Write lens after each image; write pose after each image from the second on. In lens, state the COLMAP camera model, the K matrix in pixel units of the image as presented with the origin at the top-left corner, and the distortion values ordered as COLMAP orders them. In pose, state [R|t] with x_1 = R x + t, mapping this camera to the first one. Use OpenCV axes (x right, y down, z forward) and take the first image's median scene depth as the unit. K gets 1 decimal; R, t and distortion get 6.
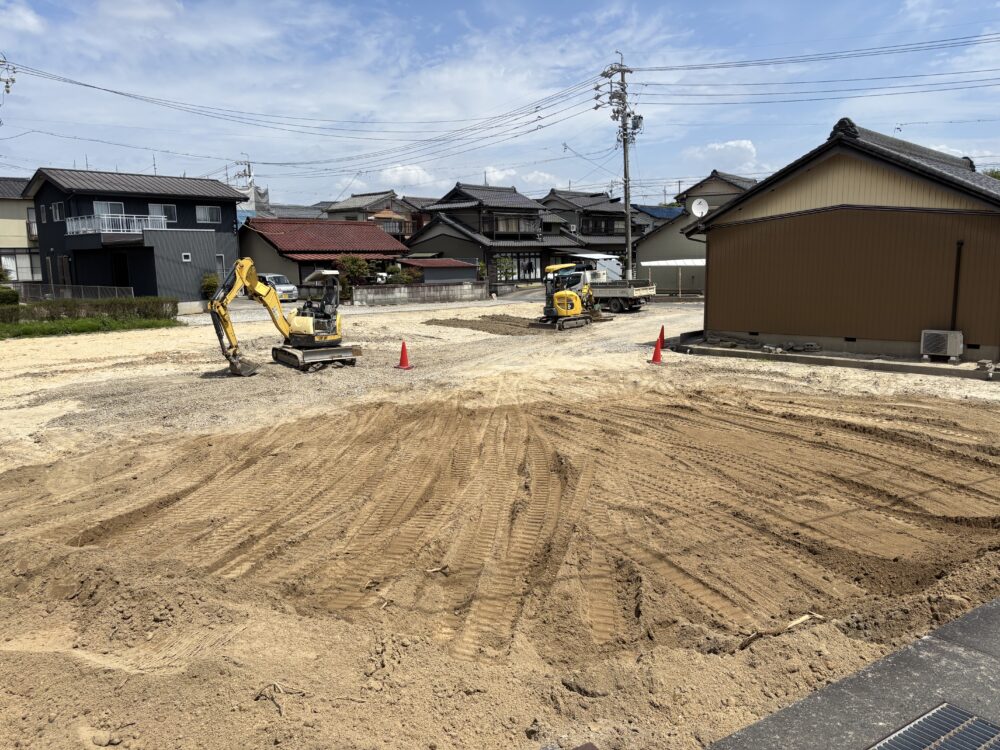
lens RADIAL K [[738.3, 0, 500.0], [0, 738.3, 375.0], [0, 0, 1]] dist [0.083627, -0.068358]
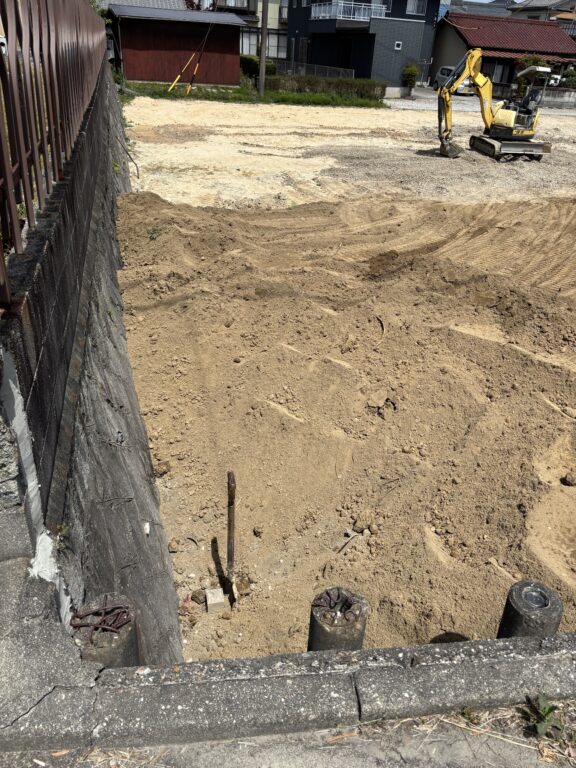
lens RADIAL K [[567.0, 0, 287.3], [0, 567.0, 363.8], [0, 0, 1]] dist [0.083627, -0.068358]
pose [[0.887466, 0.284849, -0.362305, -0.132084], [-0.152362, 0.923261, 0.352668, 0.020972], [0.434959, -0.257780, 0.862763, -0.026604]]
